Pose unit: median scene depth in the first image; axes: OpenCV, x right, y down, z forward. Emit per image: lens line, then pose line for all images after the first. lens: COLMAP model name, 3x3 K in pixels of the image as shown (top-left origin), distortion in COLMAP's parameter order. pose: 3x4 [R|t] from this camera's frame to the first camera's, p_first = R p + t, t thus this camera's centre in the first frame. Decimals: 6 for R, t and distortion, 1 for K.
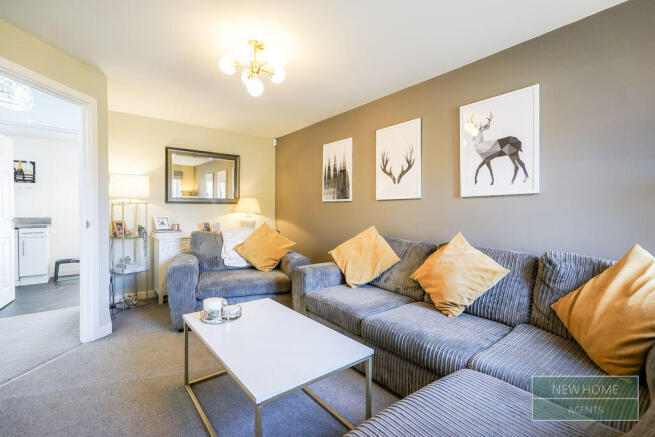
lens RADIAL K [[303.3, 0, 330.4], [0, 303.3, 214.2], [0, 0, 1]] dist [0.004378, 0.003125]
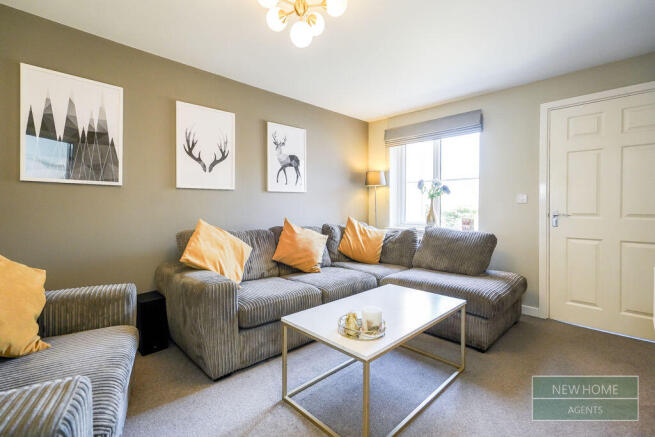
lens RADIAL K [[303.3, 0, 330.5], [0, 303.3, 215.0], [0, 0, 1]] dist [0.004378, 0.003125]
pose [[-0.113290, -0.033946, 0.992982, -0.762154], [0.008100, 0.999351, 0.035088, -0.000867], [-0.993529, 0.012018, -0.112941, 0.764362]]
